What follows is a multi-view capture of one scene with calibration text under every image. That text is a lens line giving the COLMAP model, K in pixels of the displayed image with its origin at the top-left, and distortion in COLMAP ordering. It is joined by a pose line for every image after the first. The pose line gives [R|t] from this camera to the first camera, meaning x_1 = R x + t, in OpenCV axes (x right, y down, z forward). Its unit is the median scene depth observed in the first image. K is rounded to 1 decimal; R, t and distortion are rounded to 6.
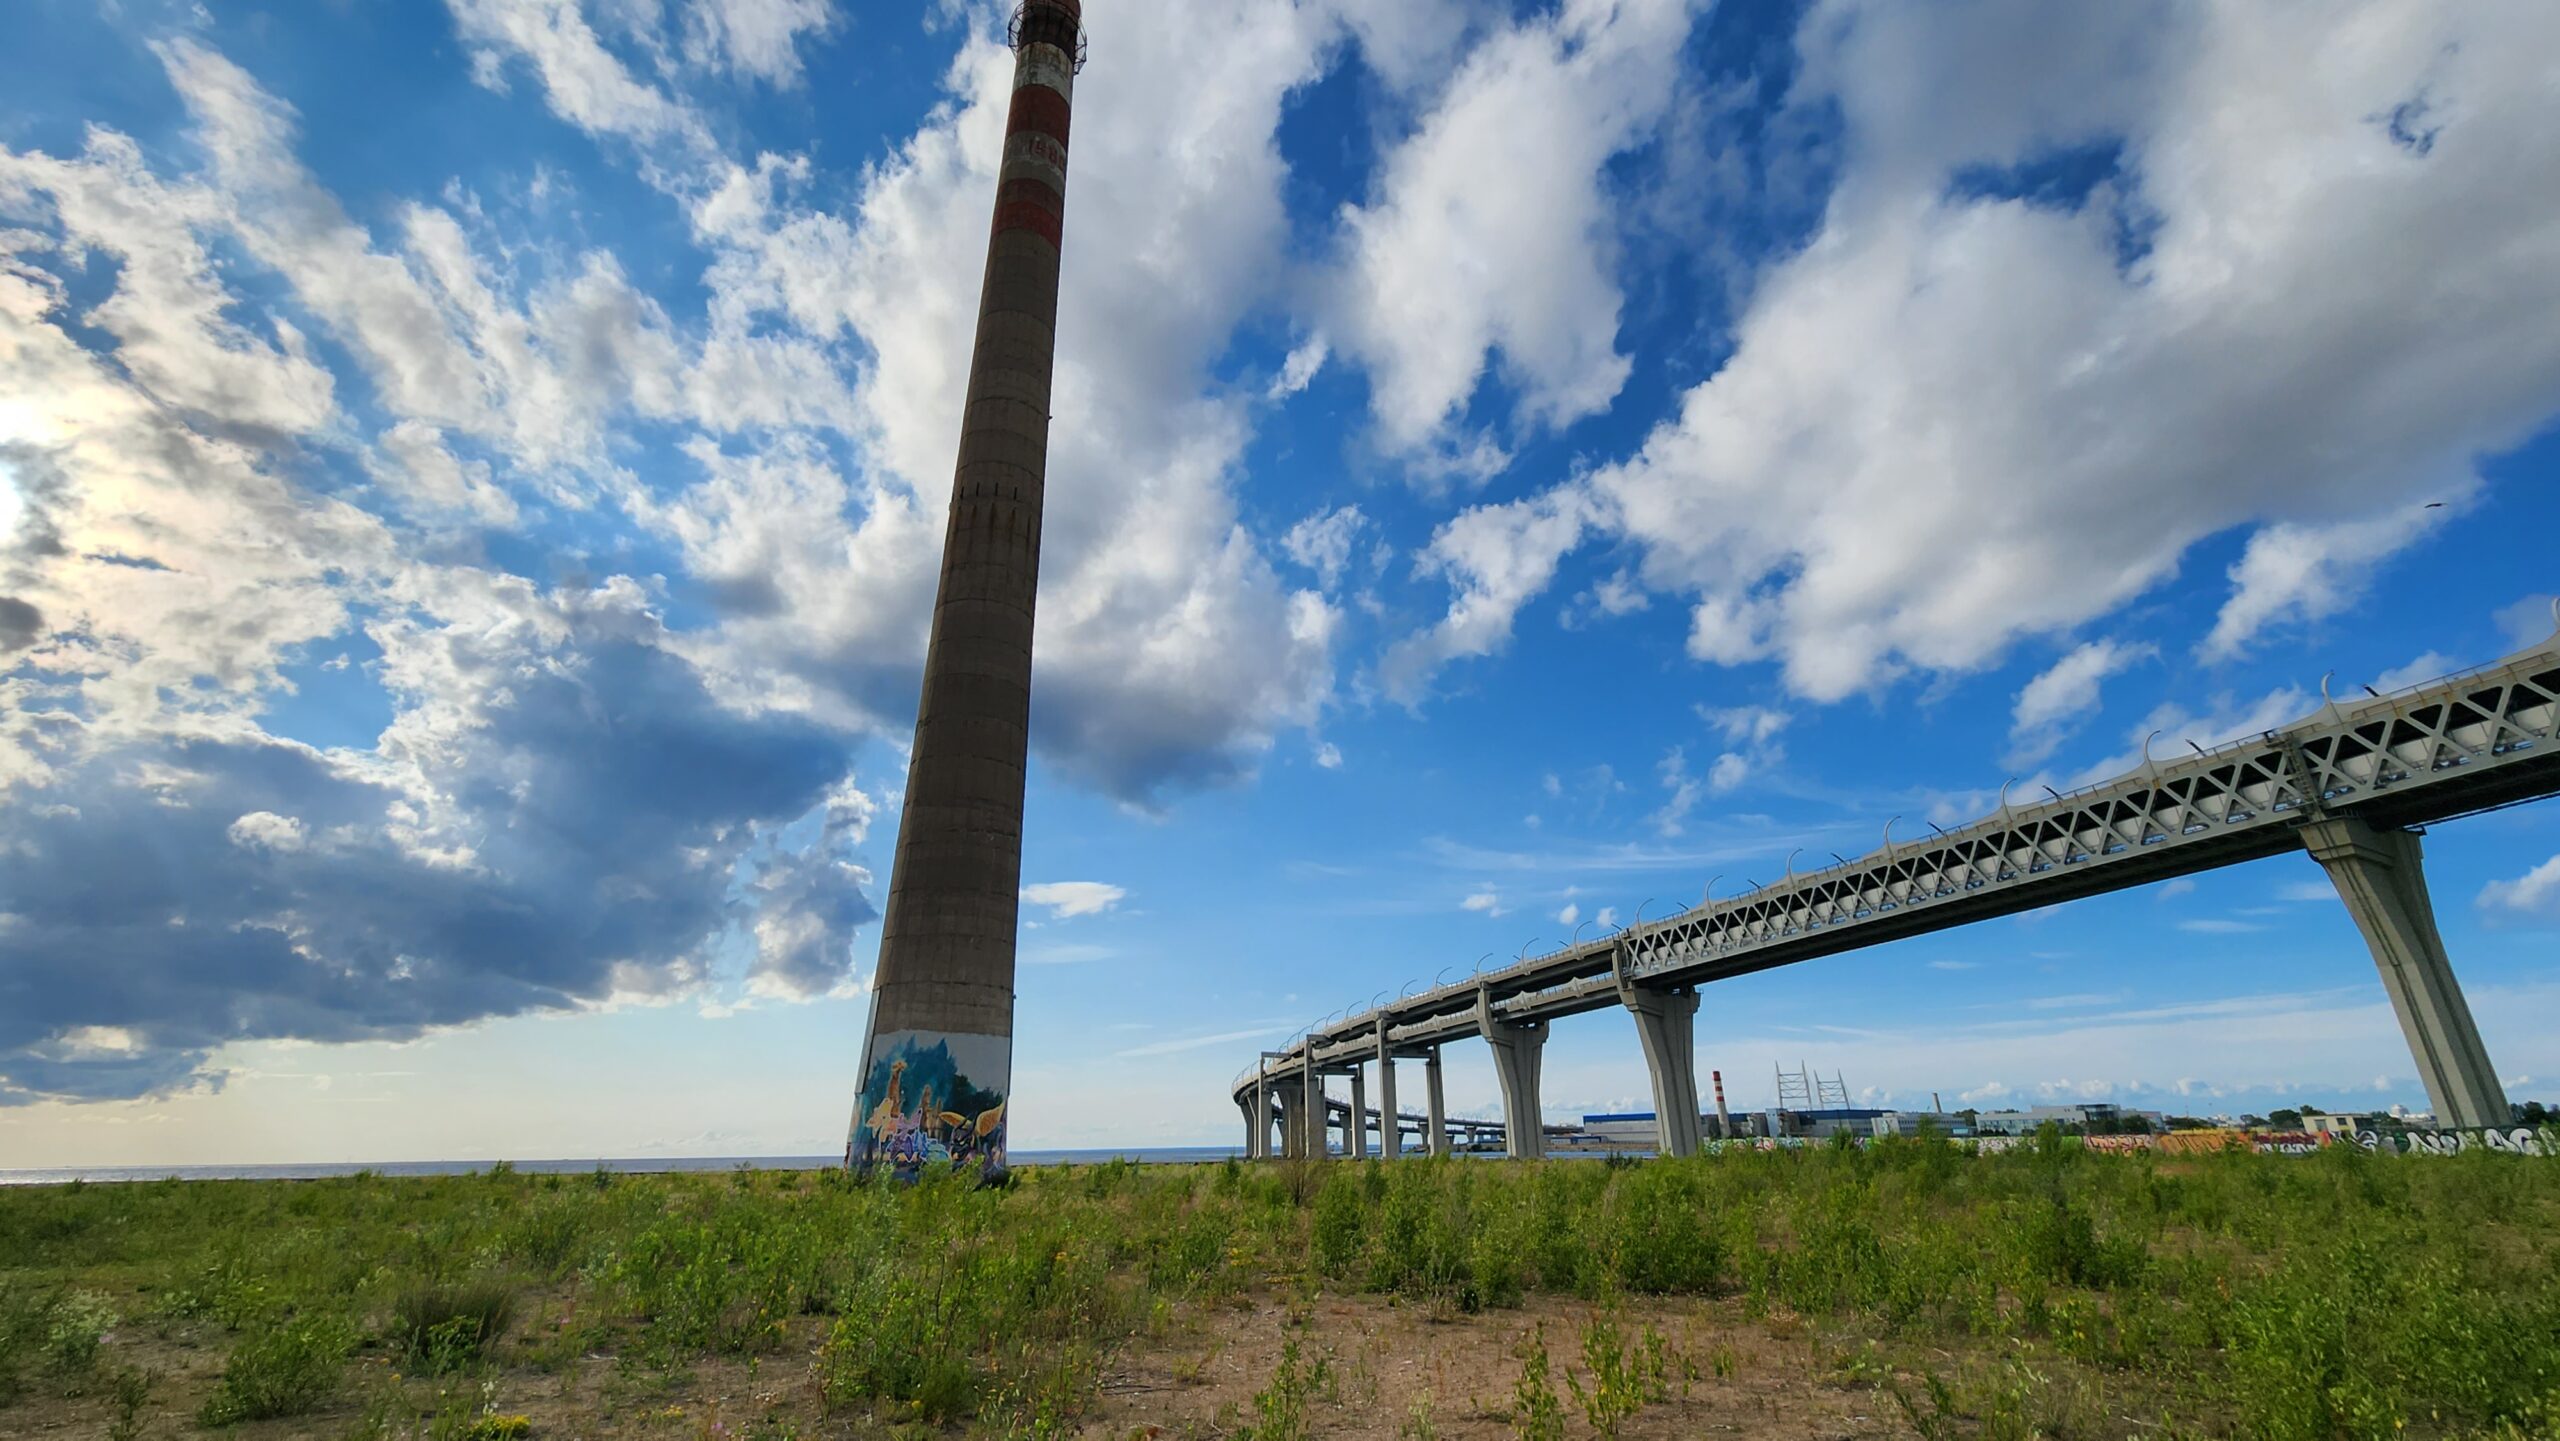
lens RADIAL K [[1058.5, 0, 1274.3], [0, 1058.5, 726.8], [0, 0, 1]] dist [-0.001808, -0.000780]
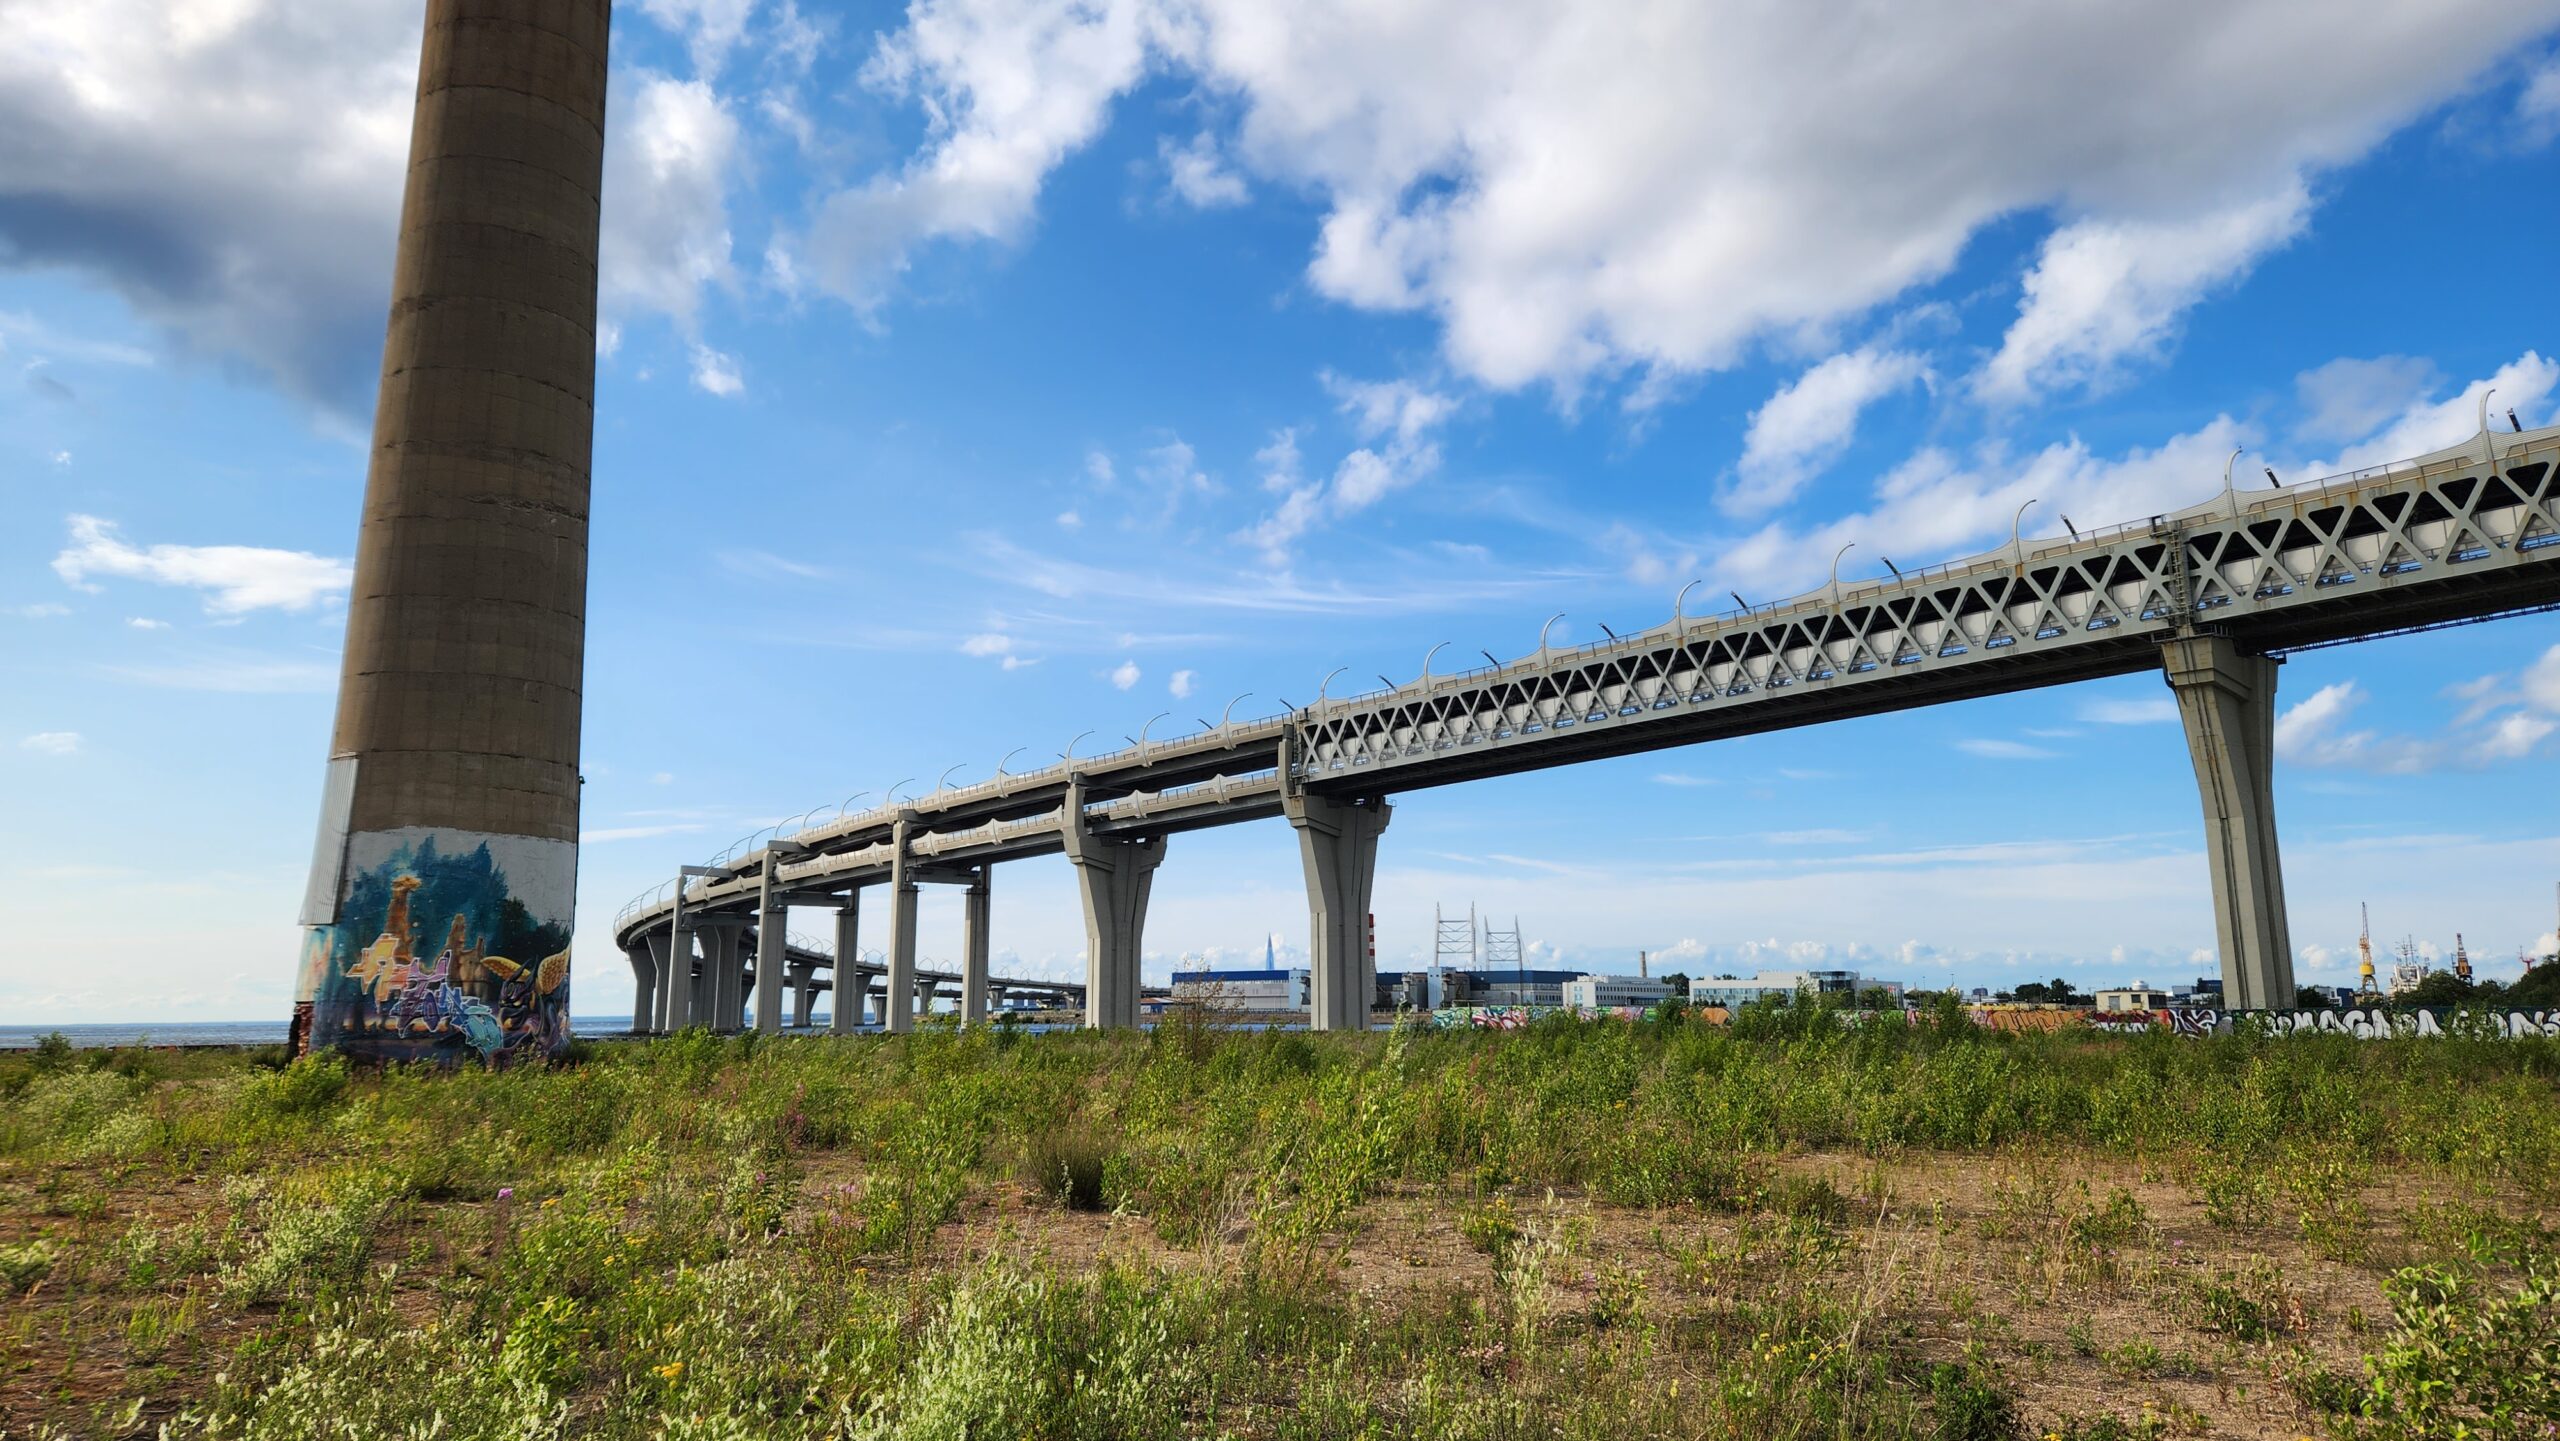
lens RADIAL K [[1734.1, 0, 1270.0], [0, 1734.1, 691.8], [0, 0, 1]] dist [0.092216, -0.103299]
pose [[0.944164, 0.067214, 0.322546, -0.047215], [-0.128058, 0.976863, 0.171289, -0.005377], [-0.303570, -0.203029, 0.930927, -0.016152]]
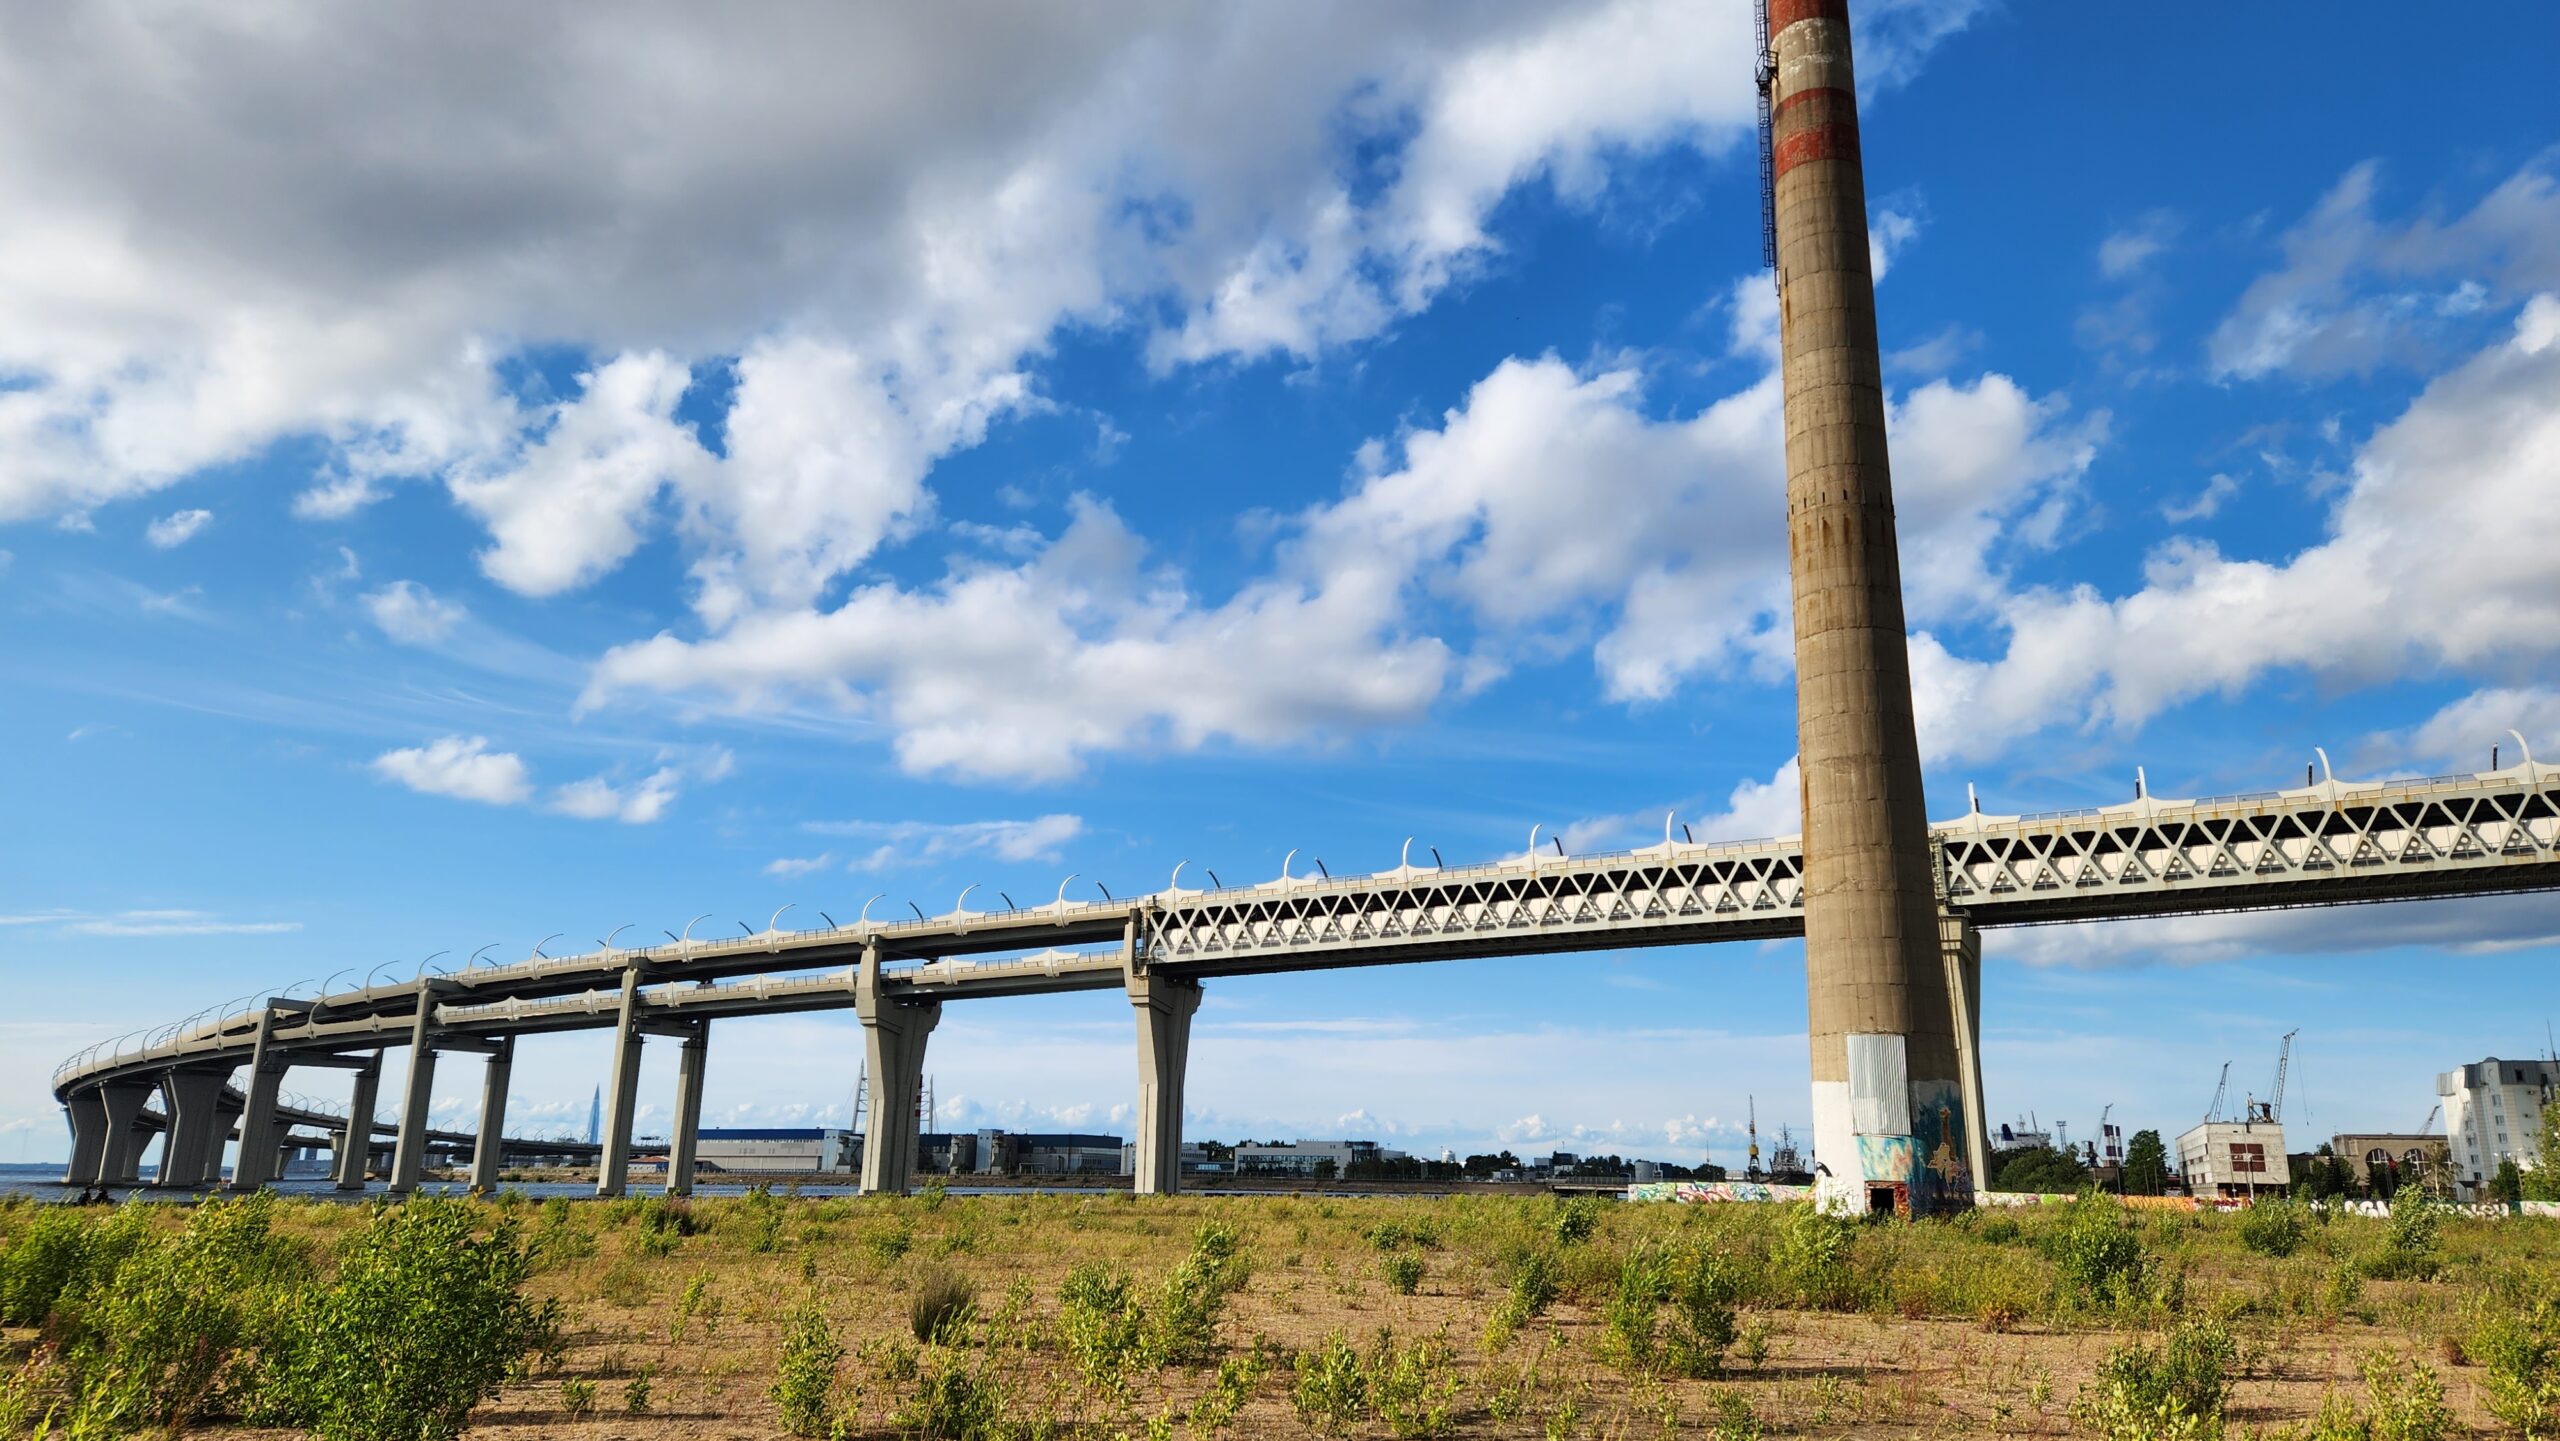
lens RADIAL K [[1743.1, 0, 1277.9], [0, 1743.1, 716.8], [0, 0, 1]] dist [0.094409, -0.098266]
pose [[0.751482, 0.189316, 0.632009, -0.437036], [-0.265533, 0.963722, 0.027049, 0.015045], [-0.603960, -0.188146, 0.774489, 0.024695]]
